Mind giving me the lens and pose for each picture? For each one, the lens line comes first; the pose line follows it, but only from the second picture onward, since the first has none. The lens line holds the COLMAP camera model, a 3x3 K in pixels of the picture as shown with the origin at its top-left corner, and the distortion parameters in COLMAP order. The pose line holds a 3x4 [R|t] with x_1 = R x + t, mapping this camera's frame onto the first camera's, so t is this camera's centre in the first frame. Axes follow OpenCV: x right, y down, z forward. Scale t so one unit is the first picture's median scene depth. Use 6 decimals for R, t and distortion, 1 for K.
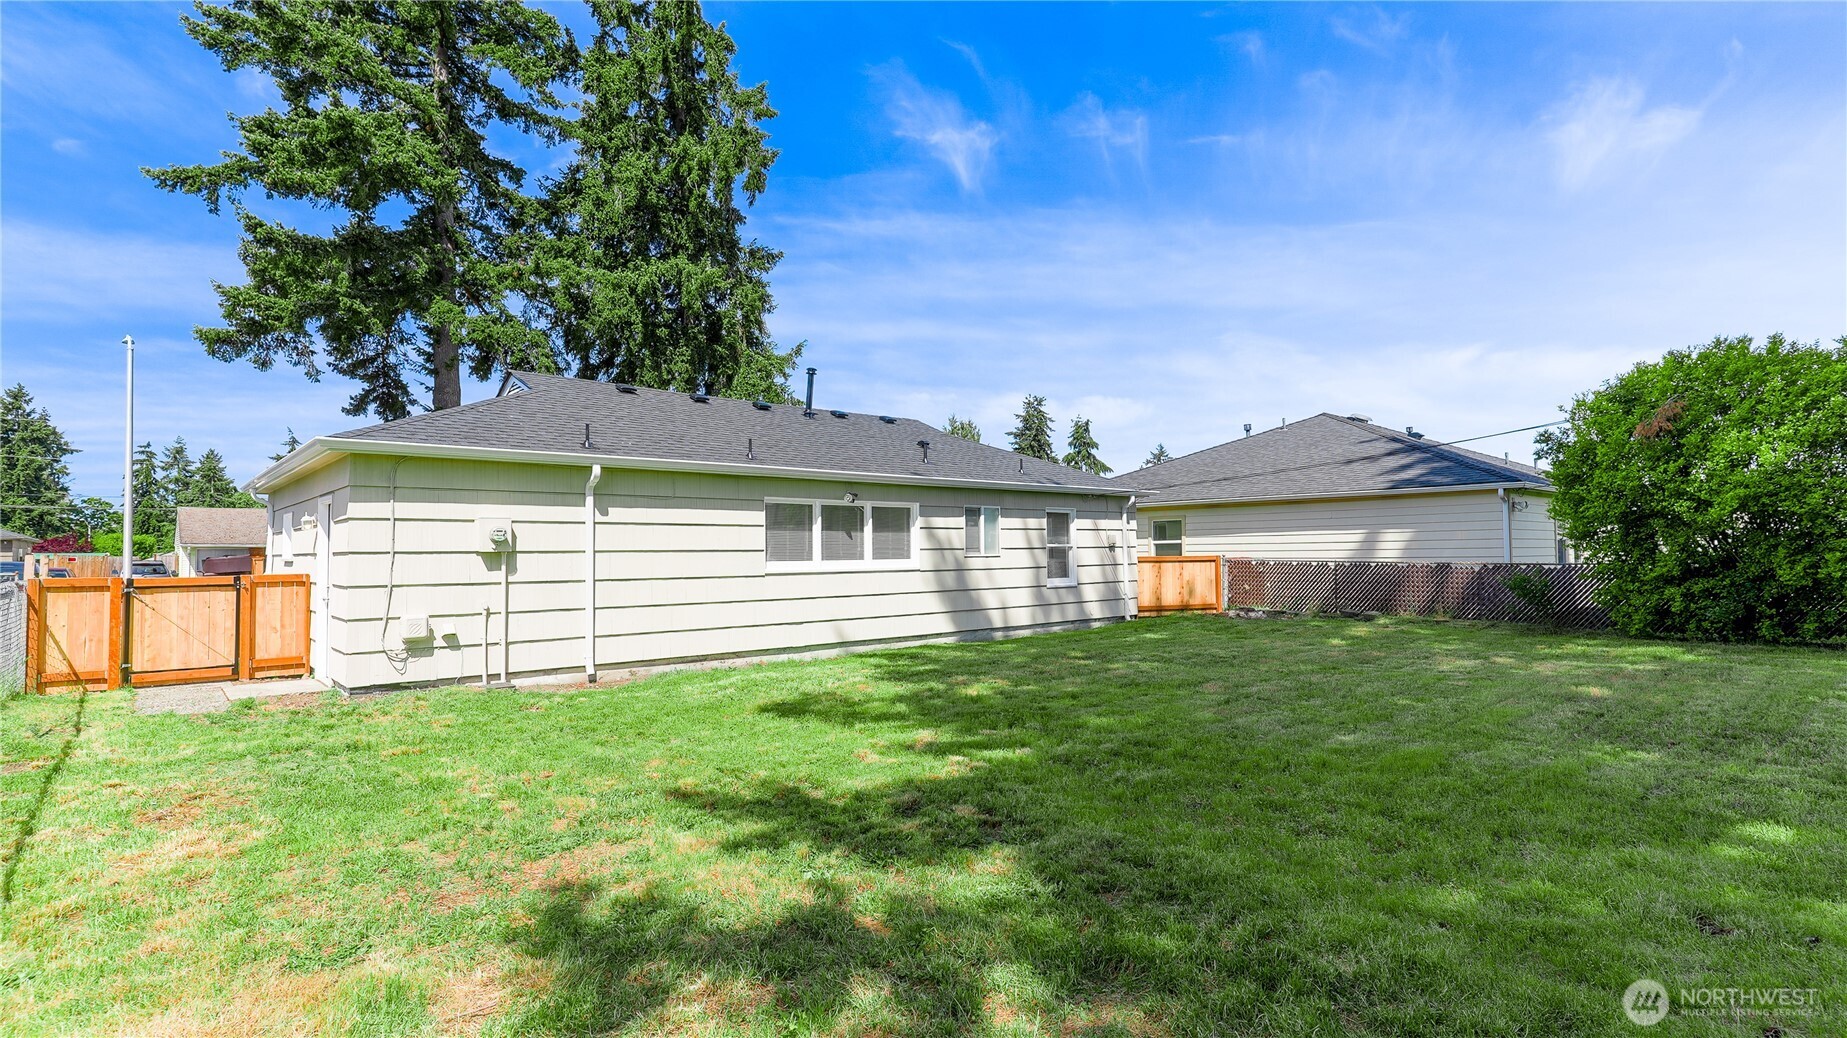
lens RADIAL K [[896.2, 0, 927.0], [0, 896.2, 518.4], [0, 0, 1]] dist [0.004681, -0.001721]
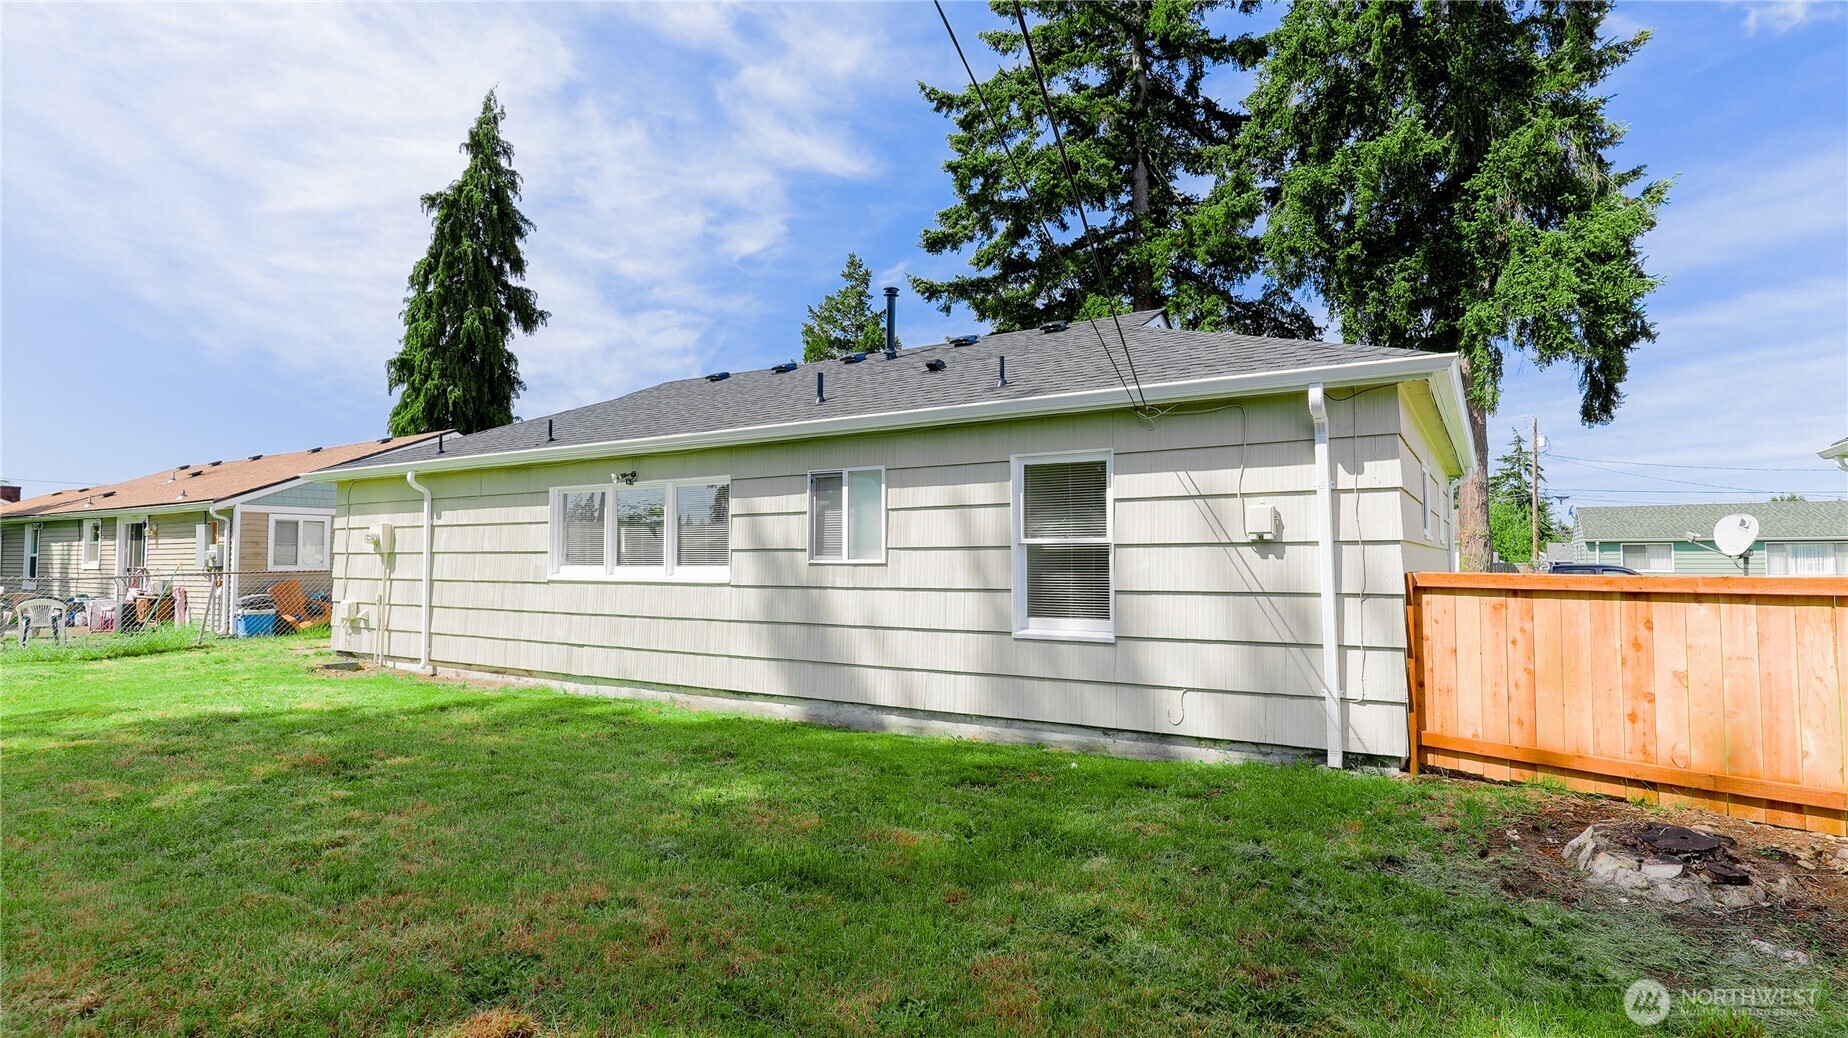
lens RADIAL K [[896.7, 0, 922.4], [0, 896.7, 524.5], [0, 0, 1]] dist [0.004681, -0.001721]
pose [[0.286508, -0.027870, -0.957672, 0.597185], [0.034462, 0.999230, -0.018769, 0.031307], [0.957458, -0.027626, 0.287248, 0.918245]]
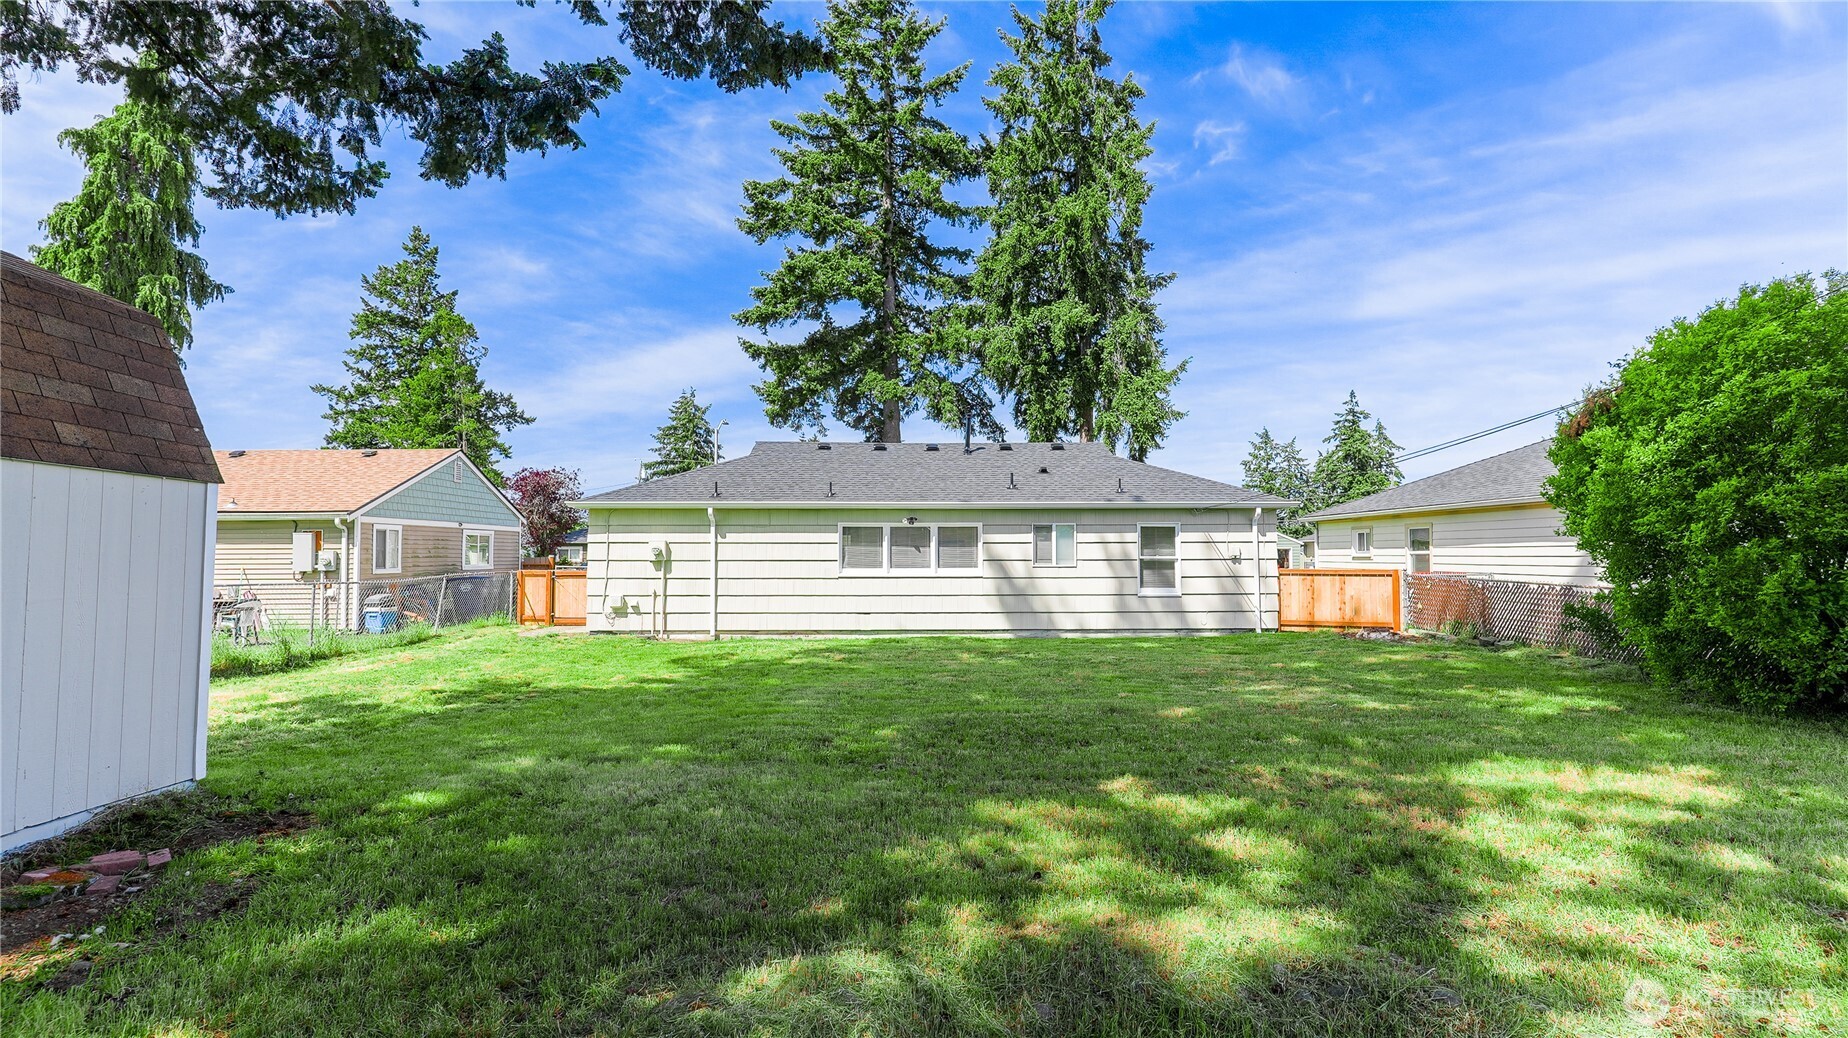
lens RADIAL K [[896.7, 0, 915.1], [0, 896.7, 518.0], [0, 0, 1]] dist [0.004681, -0.001721]
pose [[0.754810, -0.017614, -0.655707, 0.711452], [0.017948, 0.999820, -0.006196, -0.017321], [0.655698, -0.007092, 0.754990, 0.006020]]
